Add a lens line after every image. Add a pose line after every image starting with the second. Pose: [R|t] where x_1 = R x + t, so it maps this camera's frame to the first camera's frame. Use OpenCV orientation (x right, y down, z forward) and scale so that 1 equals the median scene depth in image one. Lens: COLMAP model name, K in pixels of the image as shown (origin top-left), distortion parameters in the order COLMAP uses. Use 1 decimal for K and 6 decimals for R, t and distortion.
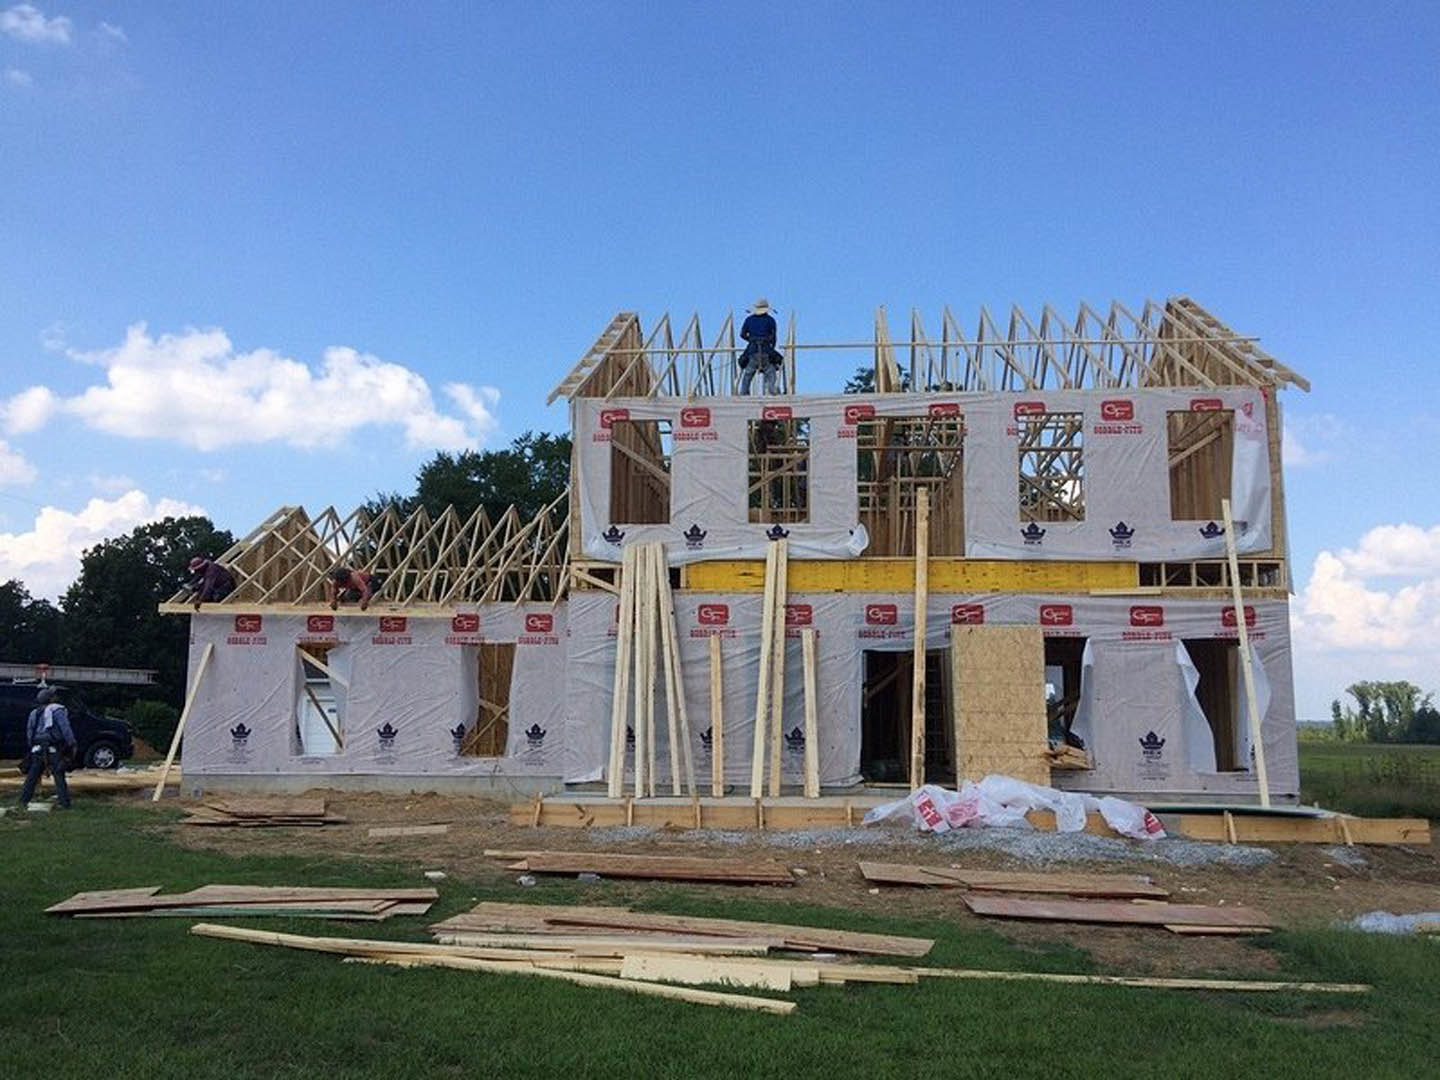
lens RADIAL K [[1223.8, 0, 716.5], [0, 1223.8, 544.5], [0, 0, 1]] dist [0.055427, -0.094852]
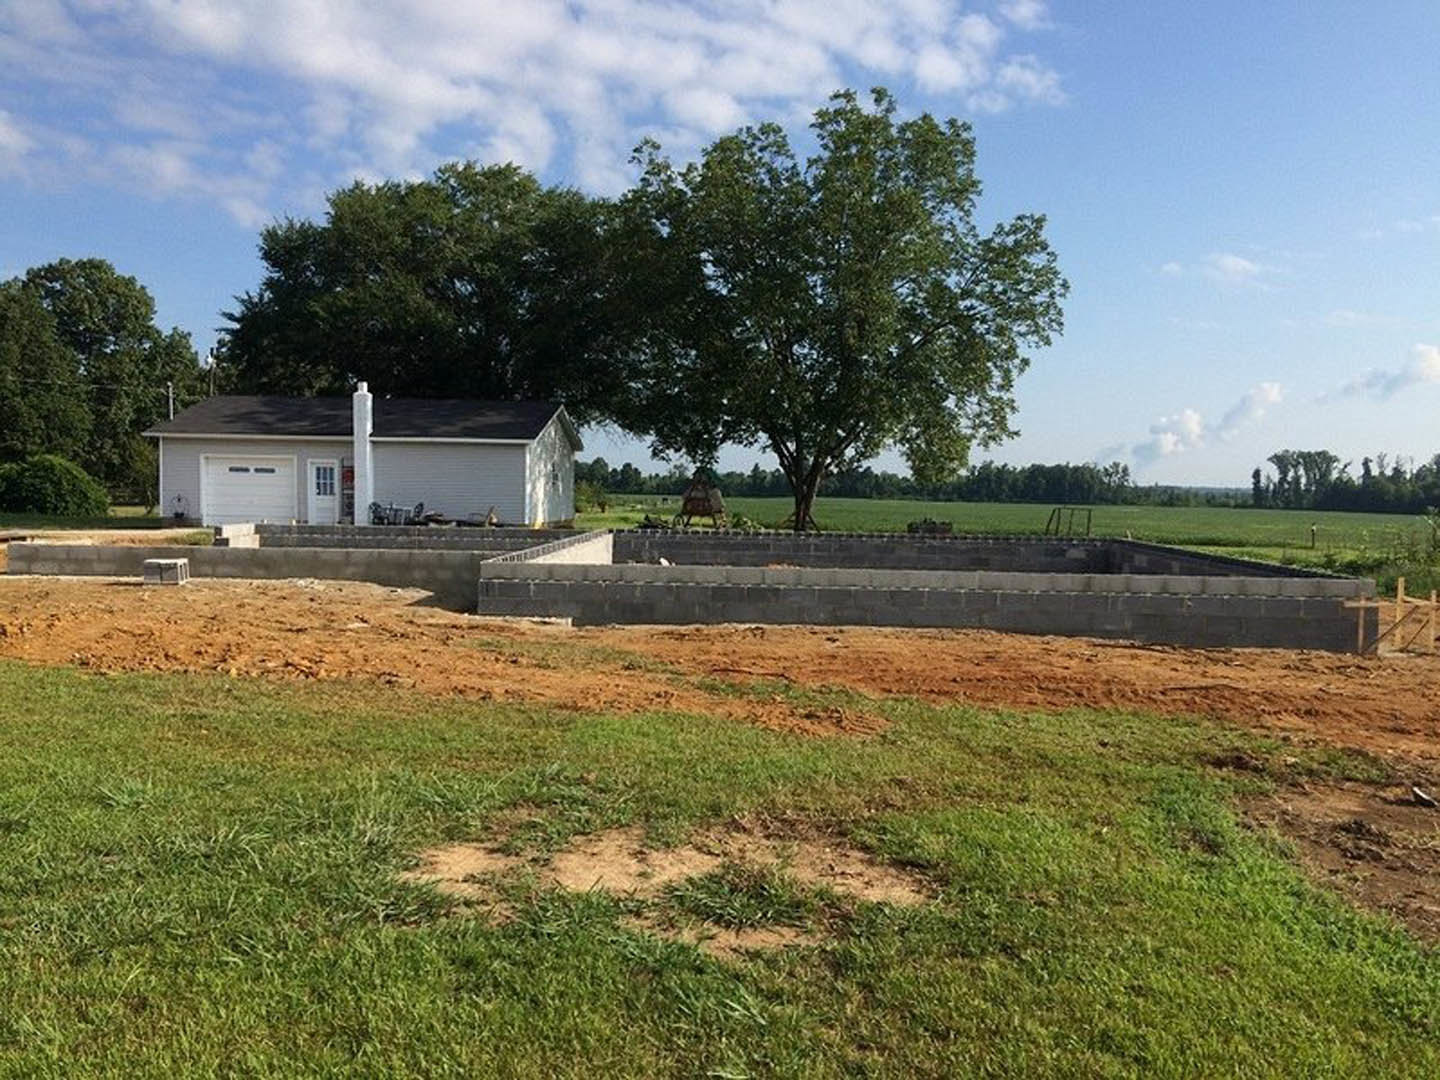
lens RADIAL K [[1223.8, 0, 715.9], [0, 1223.8, 556.9], [0, 0, 1]] dist [0.055427, -0.094852]
pose [[0.998647, 0.005601, 0.051704, -0.017593], [-0.015847, 0.979677, 0.199956, 0.023456], [-0.049533, -0.200505, 0.978440, 0.165464]]
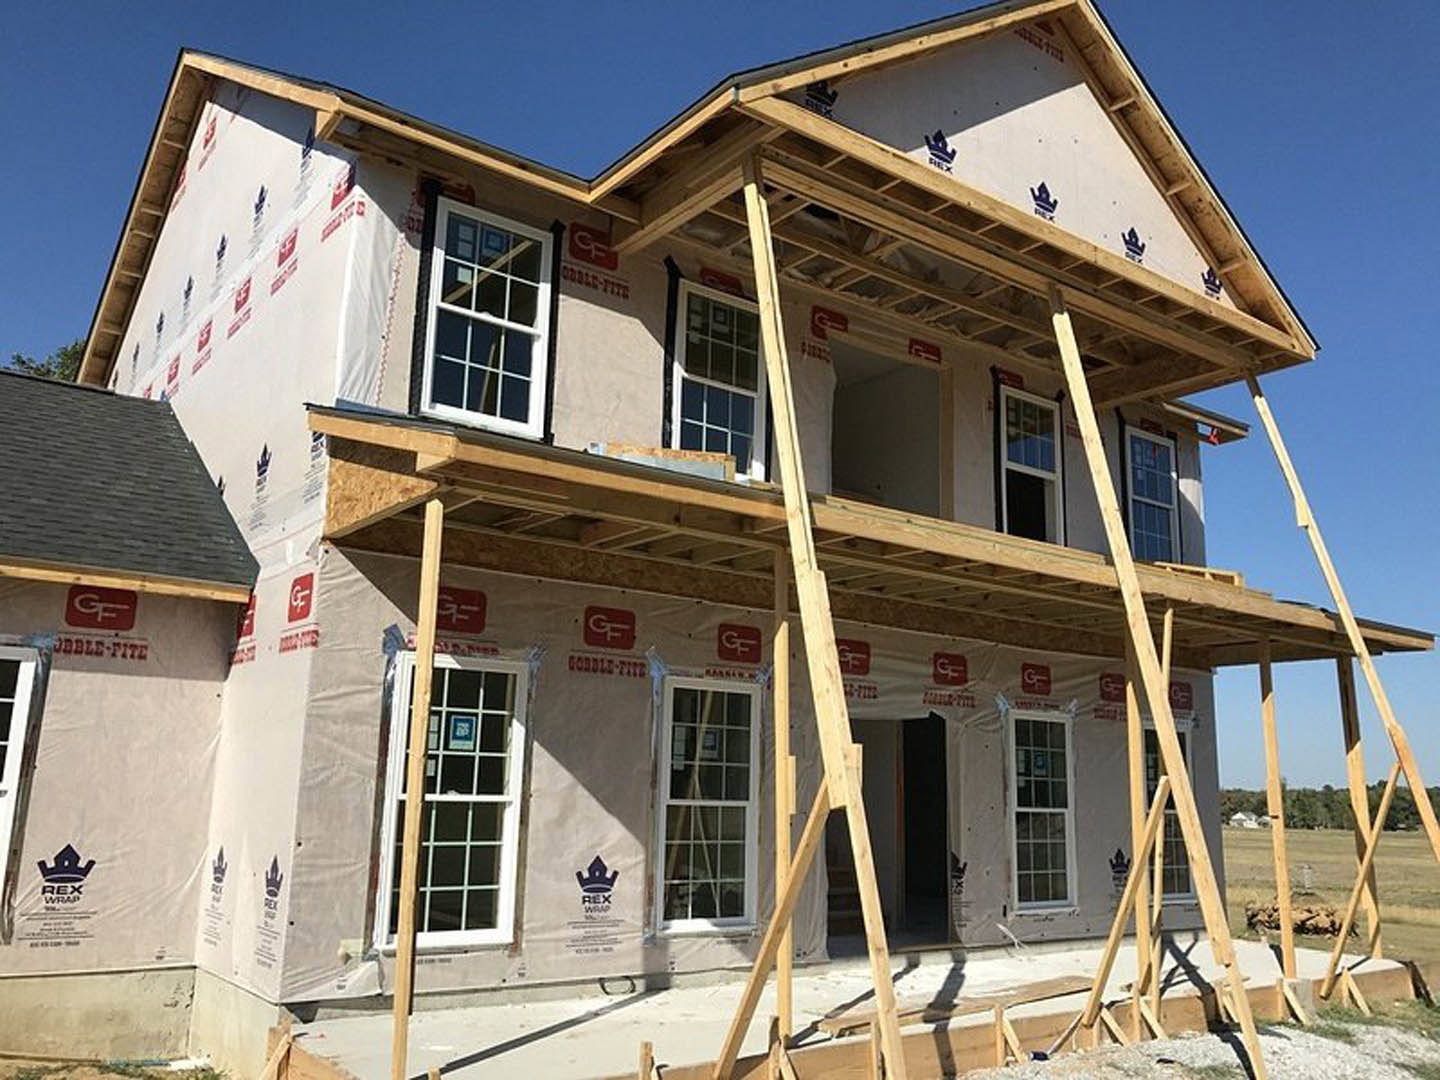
lens RADIAL K [[1204.5, 0, 716.2], [0, 1204.5, 535.2], [0, 0, 1]] dist [0.004833, -0.001567]
pose [[0.723929, 0.155349, 0.672155, -0.303935], [-0.109584, 0.987840, -0.110285, 0.068011], [-0.681115, 0.006182, 0.732150, 0.597179]]
